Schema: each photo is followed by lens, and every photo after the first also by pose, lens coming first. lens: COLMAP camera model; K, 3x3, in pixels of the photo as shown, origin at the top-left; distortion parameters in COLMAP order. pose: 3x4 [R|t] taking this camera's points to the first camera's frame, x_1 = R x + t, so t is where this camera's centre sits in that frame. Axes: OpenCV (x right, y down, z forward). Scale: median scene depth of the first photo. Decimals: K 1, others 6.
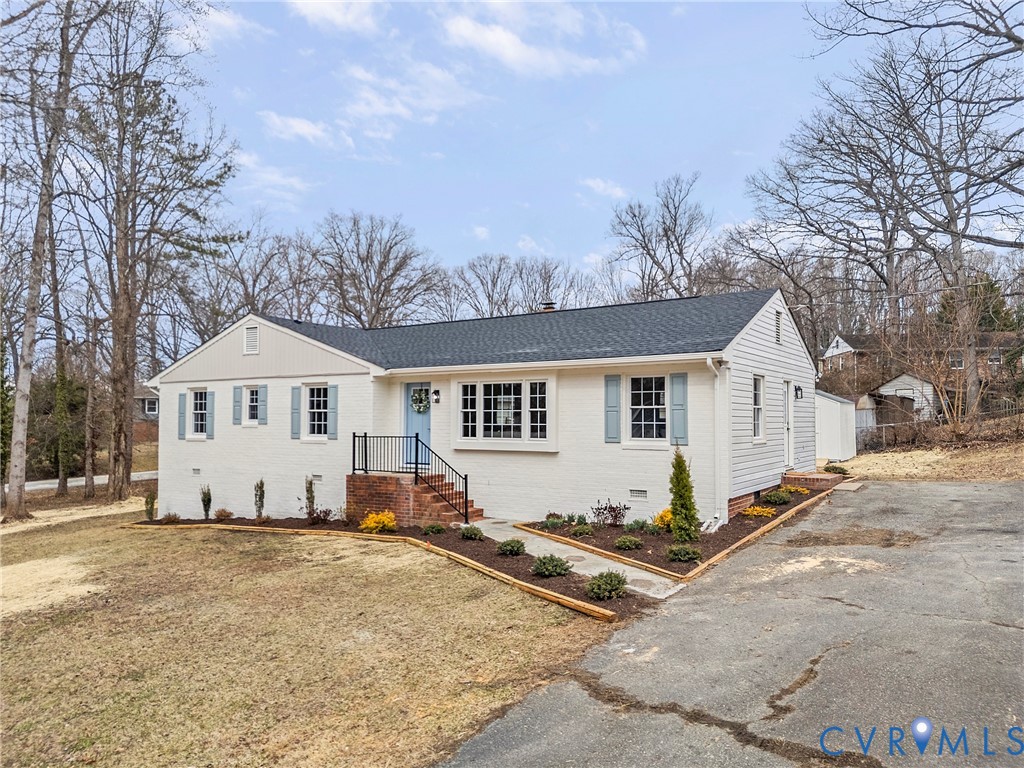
lens RADIAL K [[720.1, 0, 522.3], [0, 720.1, 382.3], [0, 0, 1]] dist [0.071099, -0.067606]
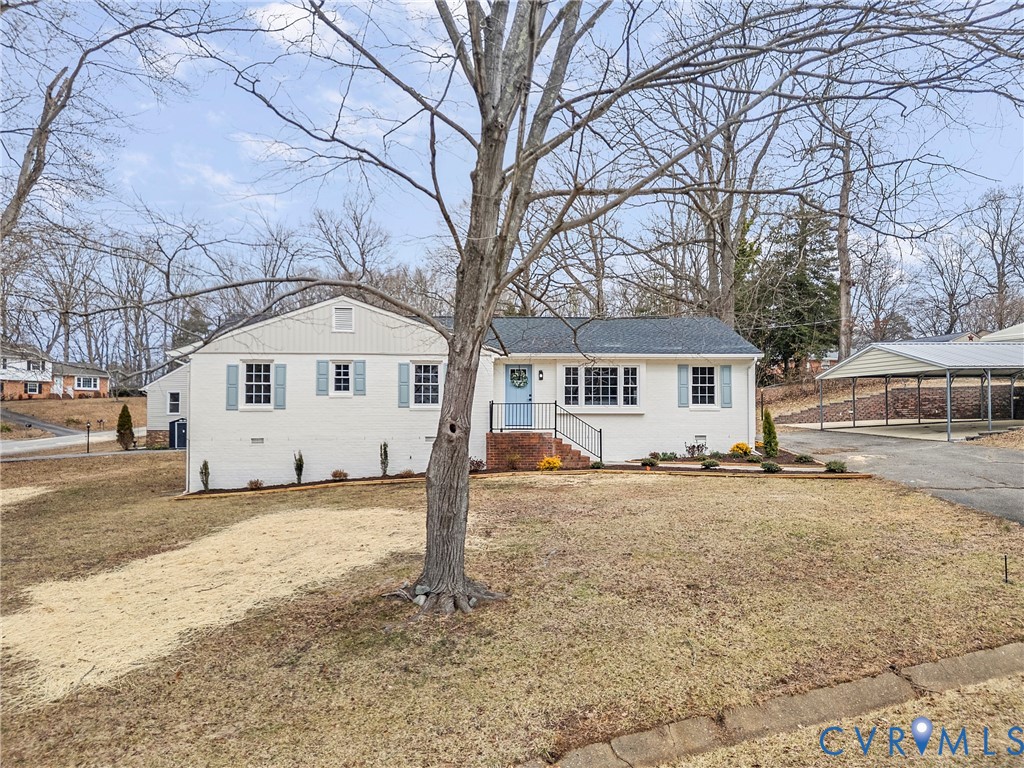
lens RADIAL K [[720.1, 0, 513.2], [0, 720.1, 386.5], [0, 0, 1]] dist [0.071099, -0.067606]
pose [[0.799898, 0.022721, 0.599706, -0.958000], [-0.031416, 0.999498, 0.004036, 0.036826], [-0.599313, -0.022069, 0.800210, -0.045809]]
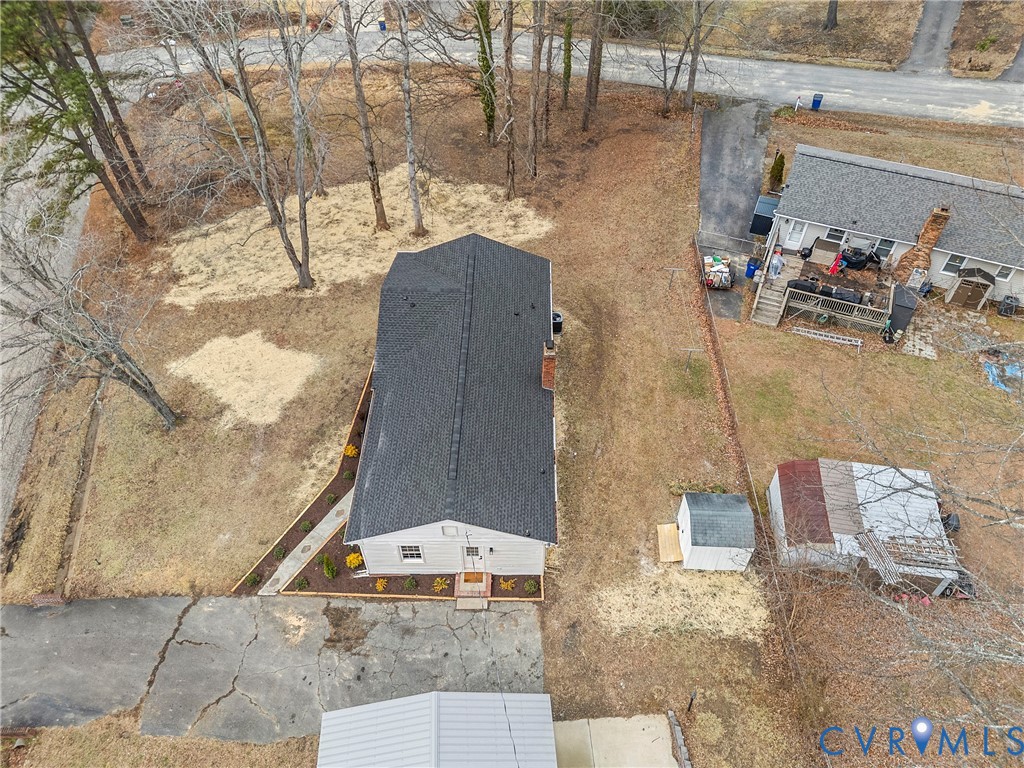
lens RADIAL K [[720.1, 0, 512.6], [0, 720.1, 383.6], [0, 0, 1]] dist [0.071099, -0.067606]
pose [[0.532786, 0.636130, -0.558101, 1.093516], [0.044297, 0.637631, 0.769067, -1.503682], [0.845090, -0.434471, 0.311542, 0.721268]]
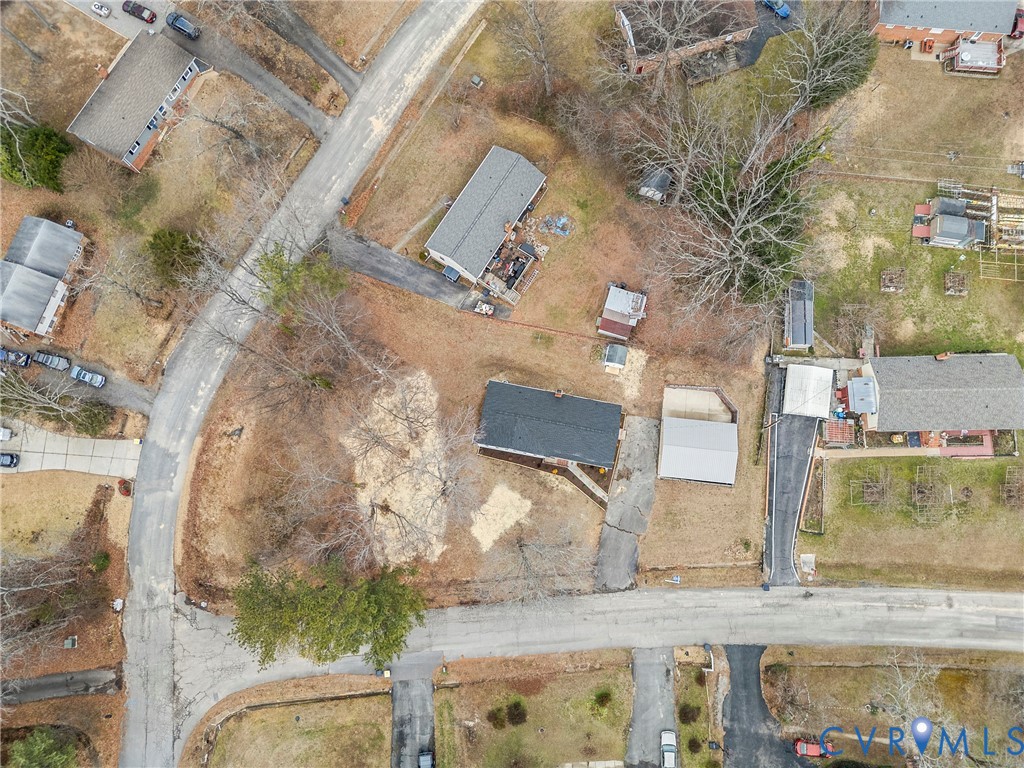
lens RADIAL K [[720.1, 0, 507.0], [0, 720.1, 390.2], [0, 0, 1]] dist [0.071099, -0.067606]
pose [[0.925895, -0.371876, 0.066529, -0.650501], [-0.018636, 0.130932, 0.991216, -5.369431], [-0.377320, -0.919002, 0.114299, 0.969881]]
